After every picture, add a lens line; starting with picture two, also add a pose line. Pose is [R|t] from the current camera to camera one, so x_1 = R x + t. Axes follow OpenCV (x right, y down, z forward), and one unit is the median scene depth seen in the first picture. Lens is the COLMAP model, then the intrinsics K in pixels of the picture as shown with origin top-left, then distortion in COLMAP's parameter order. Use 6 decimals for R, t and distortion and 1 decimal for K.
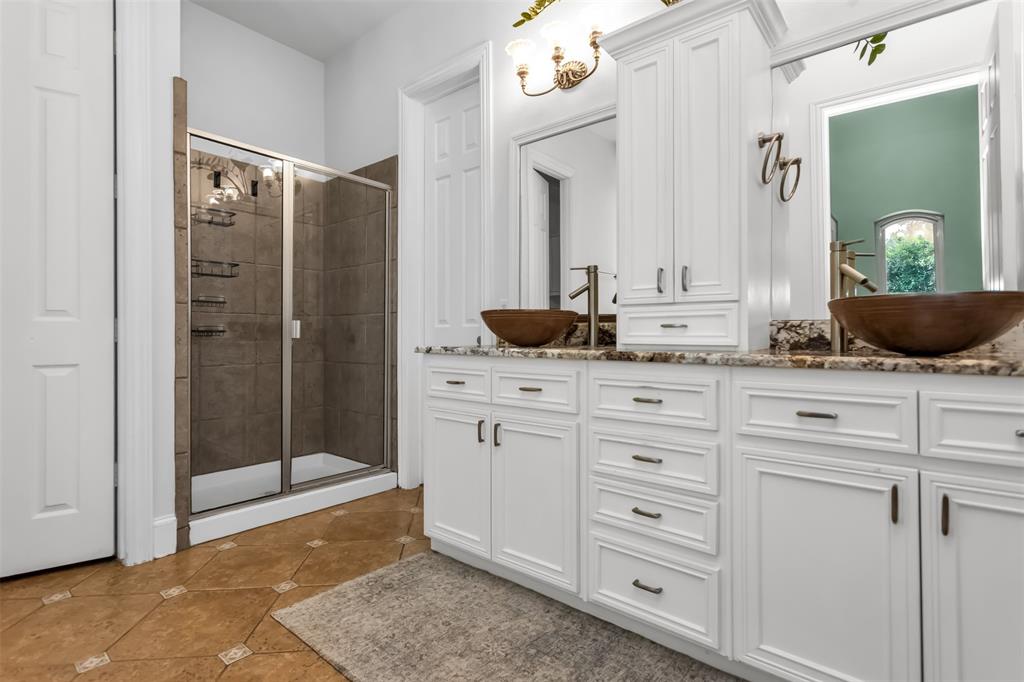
lens RADIAL K [[493.1, 0, 509.4], [0, 493.1, 335.1], [0, 0, 1]] dist [0.003822, -0.000962]
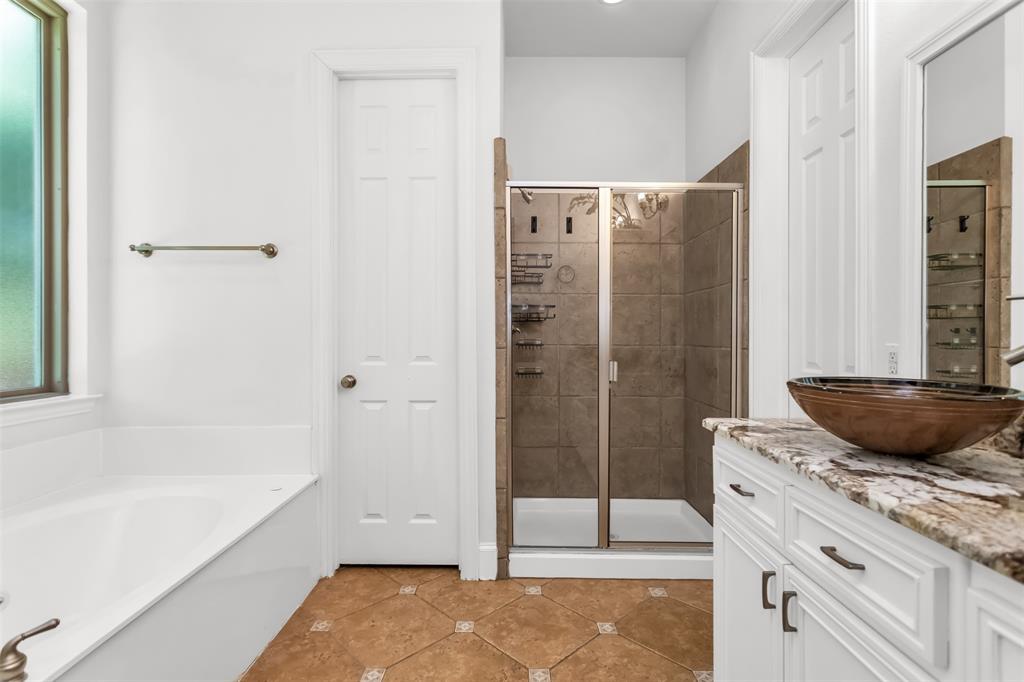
lens RADIAL K [[493.1, 0, 511.4], [0, 493.1, 337.7], [0, 0, 1]] dist [0.003822, -0.000962]
pose [[0.642166, 0.004350, -0.766553, 0.163294], [-0.002981, 0.999991, 0.003178, -0.088353], [0.766560, 0.000244, 0.642173, 0.323646]]
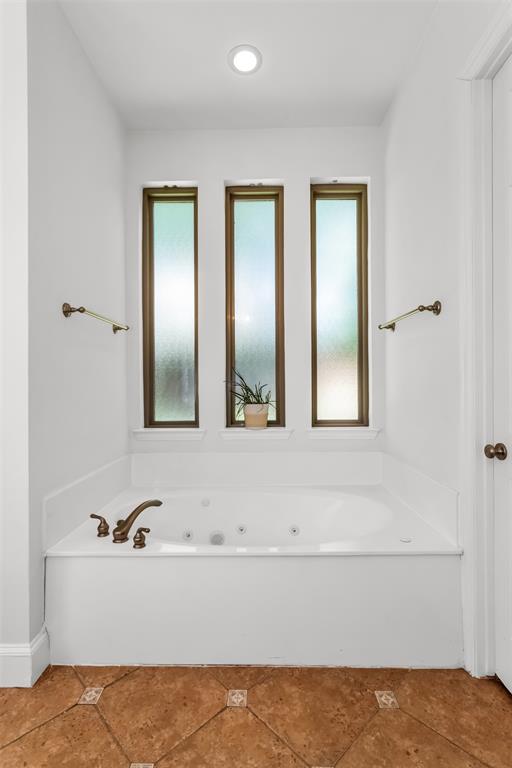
lens RADIAL K [[369.8, 0, 256.4], [0, 369.8, 384.5], [0, 0, 1]] dist [0.003822, -0.000962]
pose [[-0.776922, 0.005164, -0.629575, -0.162391], [0.003804, 0.999987, 0.003509, -0.106576], [0.629585, 0.000331, -0.776932, 0.976171]]
